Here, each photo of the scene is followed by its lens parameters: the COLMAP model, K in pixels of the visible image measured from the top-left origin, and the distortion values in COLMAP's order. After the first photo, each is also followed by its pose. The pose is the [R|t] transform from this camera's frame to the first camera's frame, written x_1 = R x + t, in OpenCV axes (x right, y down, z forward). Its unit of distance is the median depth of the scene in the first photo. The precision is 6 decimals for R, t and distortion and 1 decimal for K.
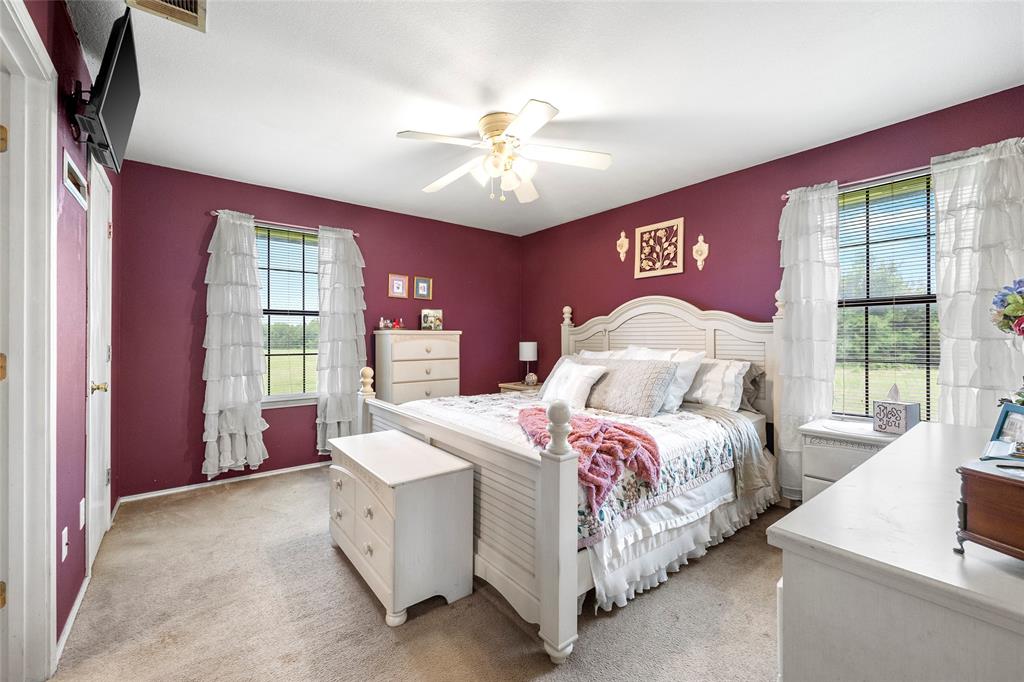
lens RADIAL K [[412.1, 0, 513.0], [0, 412.1, 337.6], [0, 0, 1]] dist [-0.000232, -0.000104]
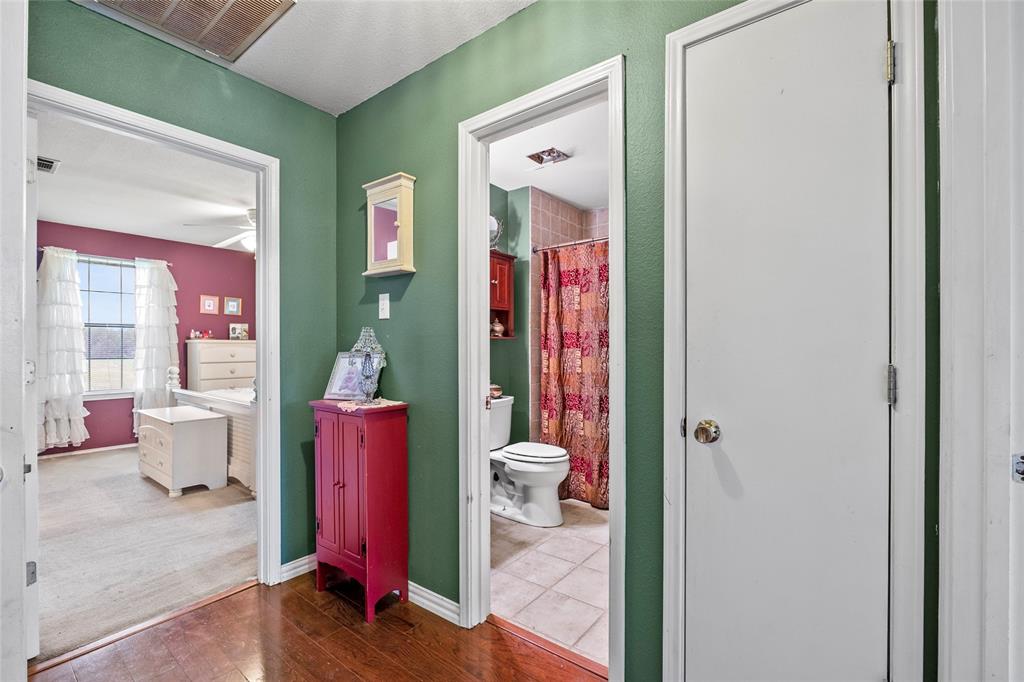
lens RADIAL K [[445.4, 0, 509.8], [0, 445.4, 348.1], [0, 0, 1]] dist [-0.010575, 0.000115]
pose [[0.971089, 0.001477, 0.238715, 0.332095], [-0.002344, 0.999992, 0.003348, 0.001476], [-0.238708, -0.003810, 0.971084, -0.612191]]
